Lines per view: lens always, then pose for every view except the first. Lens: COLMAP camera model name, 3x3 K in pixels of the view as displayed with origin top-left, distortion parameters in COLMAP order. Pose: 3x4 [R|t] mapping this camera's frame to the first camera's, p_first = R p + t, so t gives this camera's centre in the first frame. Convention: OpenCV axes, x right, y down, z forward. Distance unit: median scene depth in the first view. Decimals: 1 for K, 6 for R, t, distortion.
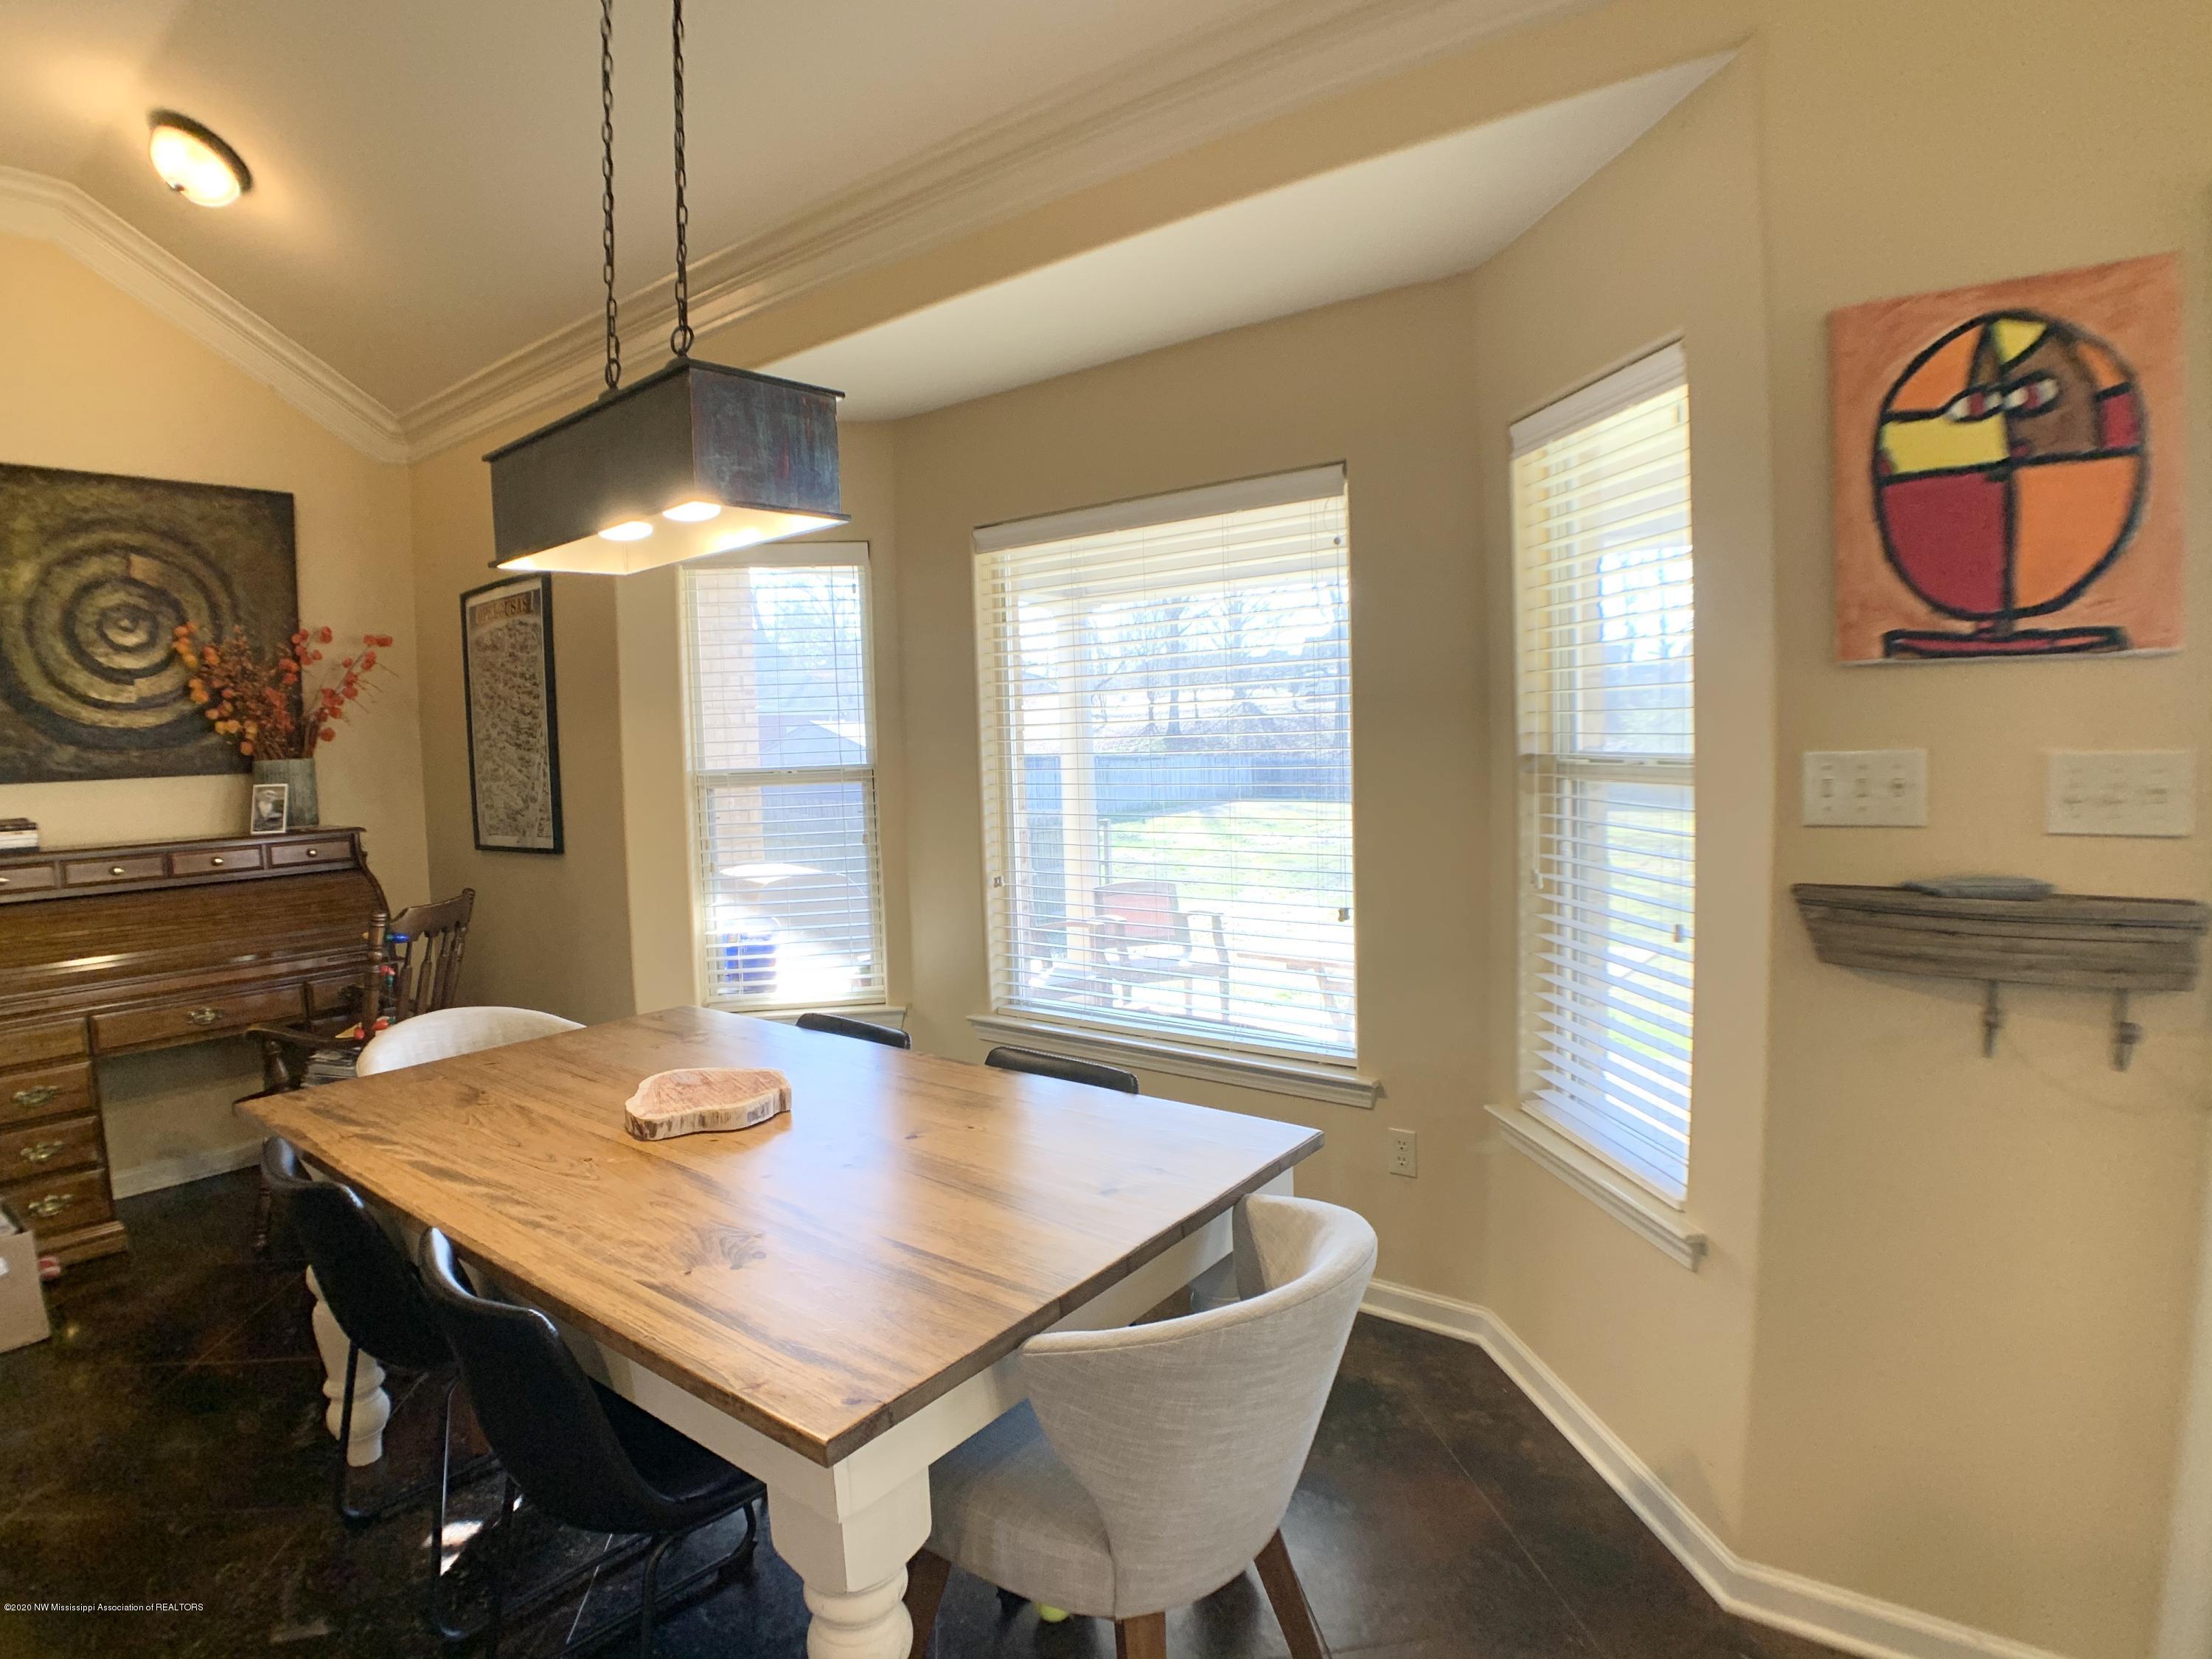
lens RADIAL K [[1161.6, 0, 1092.9], [0, 1161.6, 818.9], [0, 0, 1]] dist [-0.087549, 0.002618]
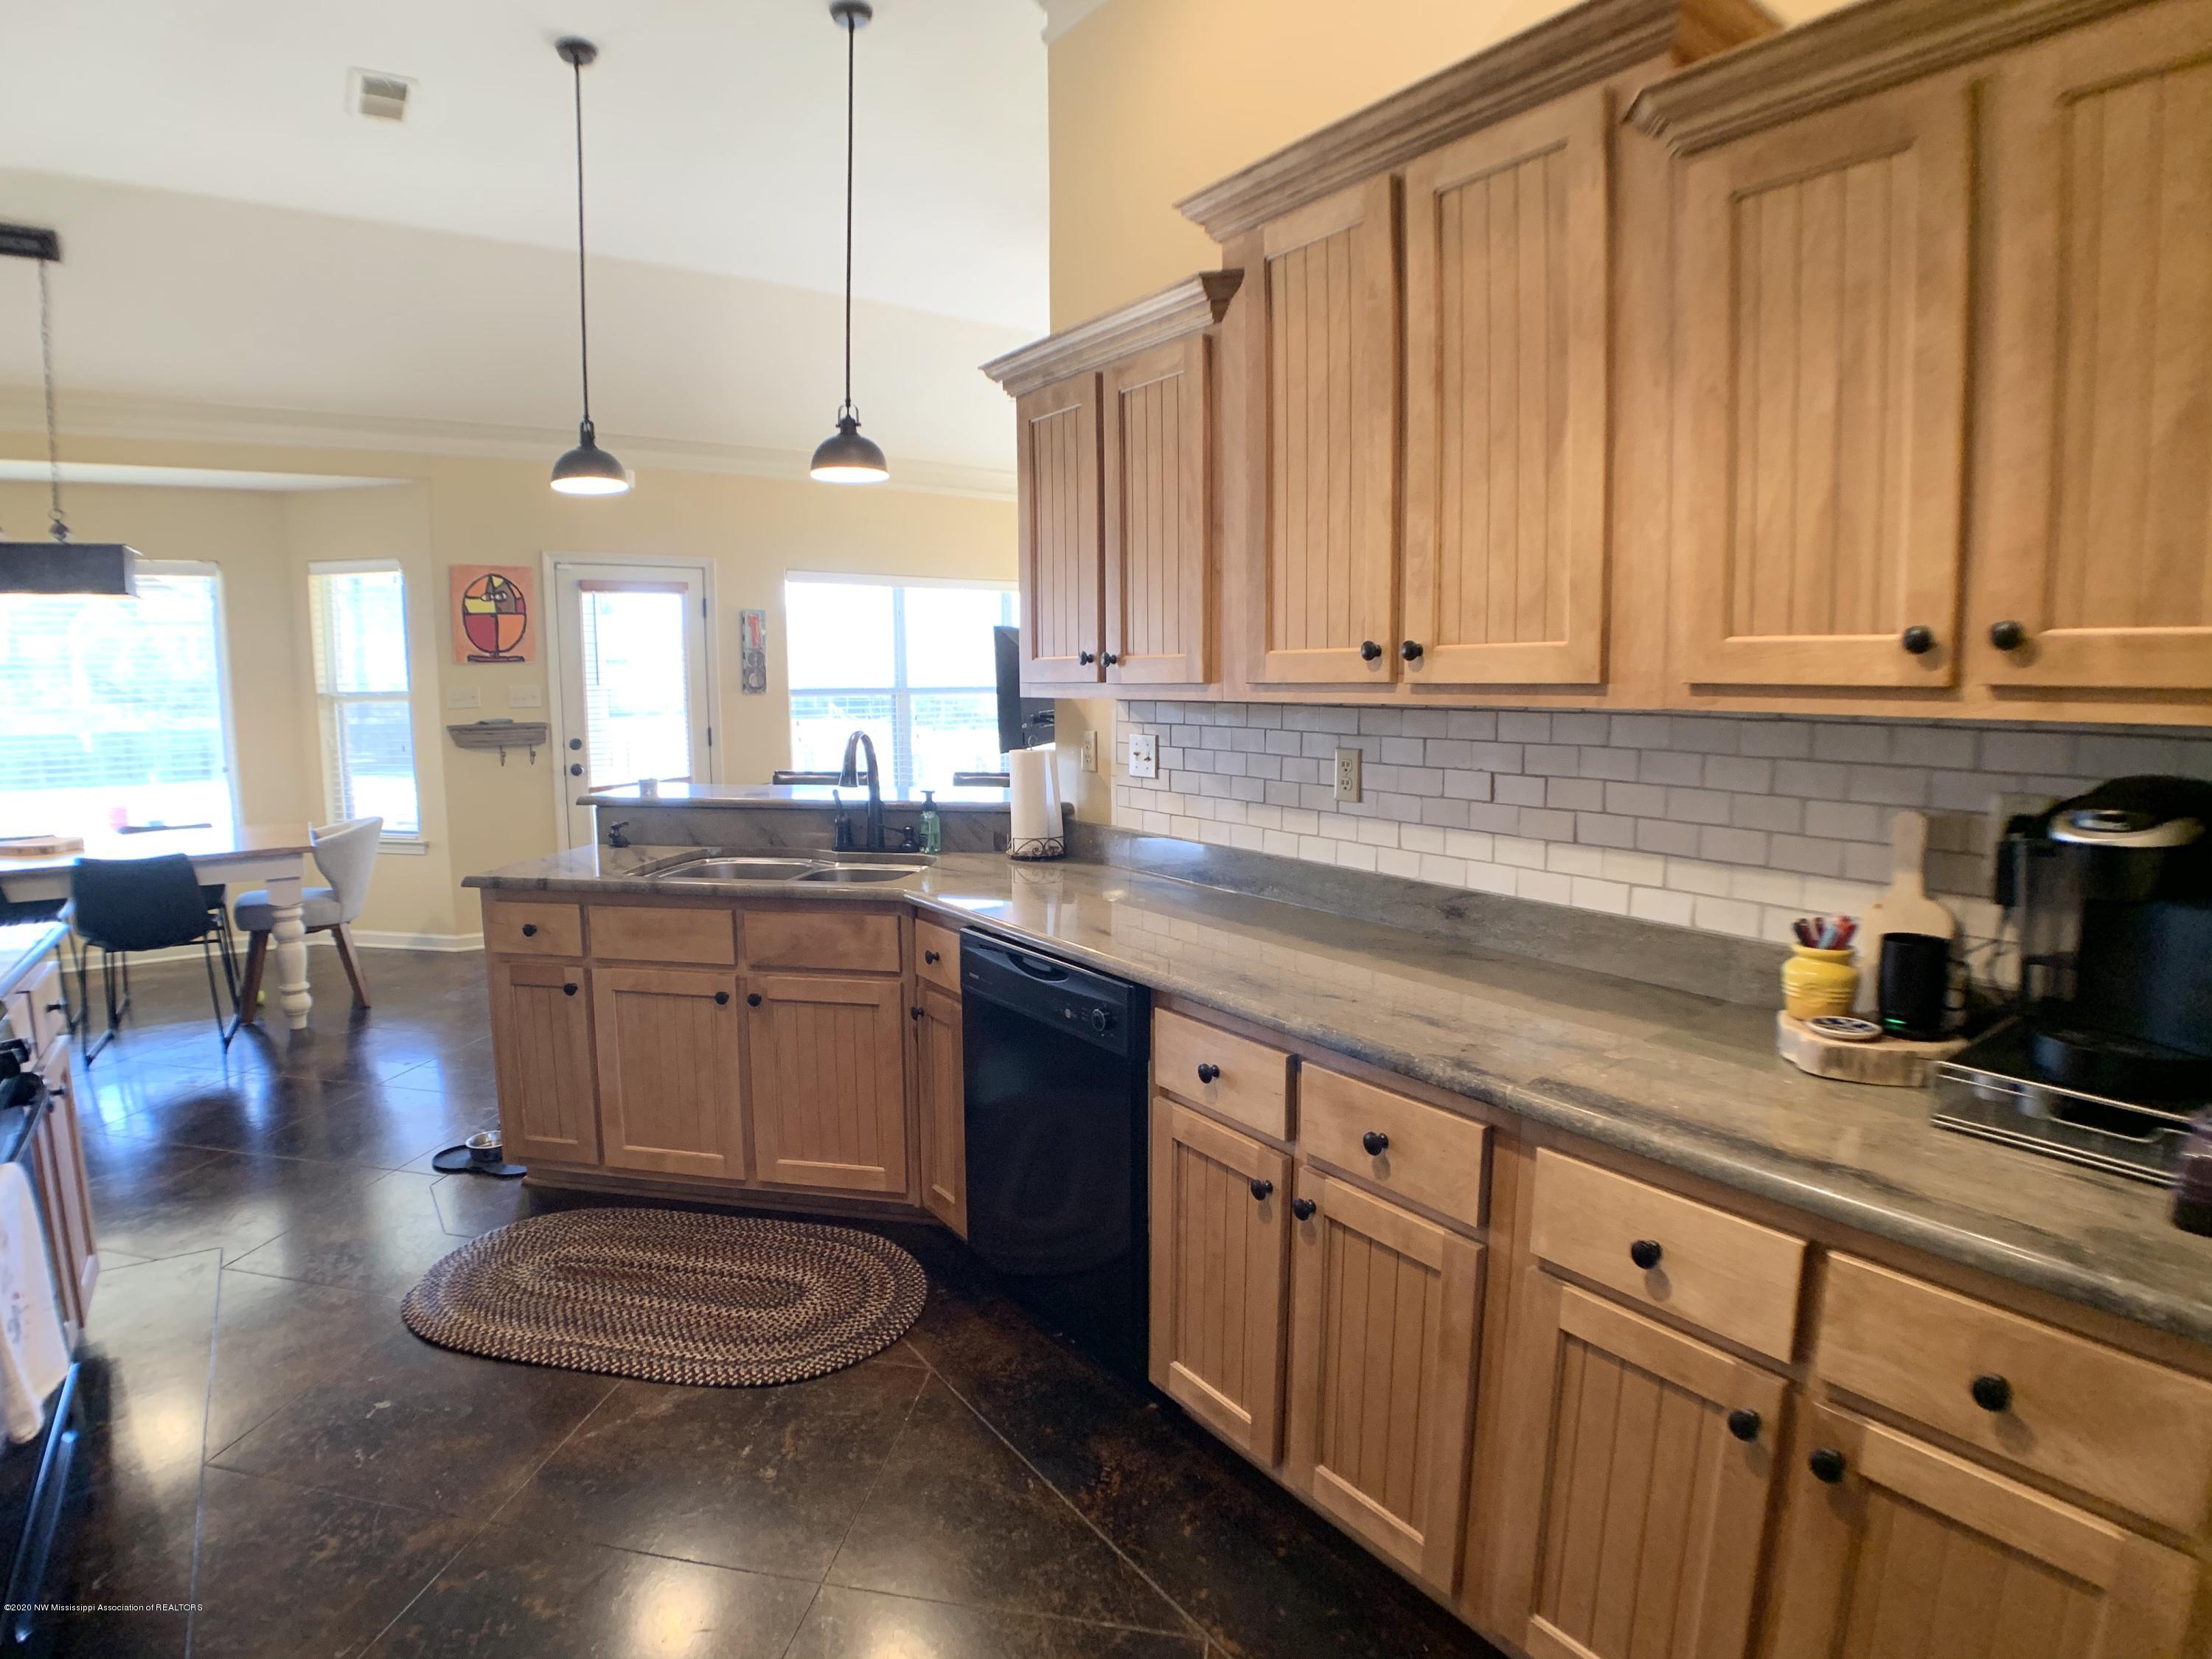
lens RADIAL K [[1161.6, 0, 1101.6], [0, 1161.6, 828.0], [0, 0, 1]] dist [-0.087549, 0.002618]
pose [[0.264038, -0.092328, 0.960083, -2.404070], [0.066098, 0.994800, 0.077489, 0.255080], [-0.962245, 0.042999, 0.268767, -2.034552]]
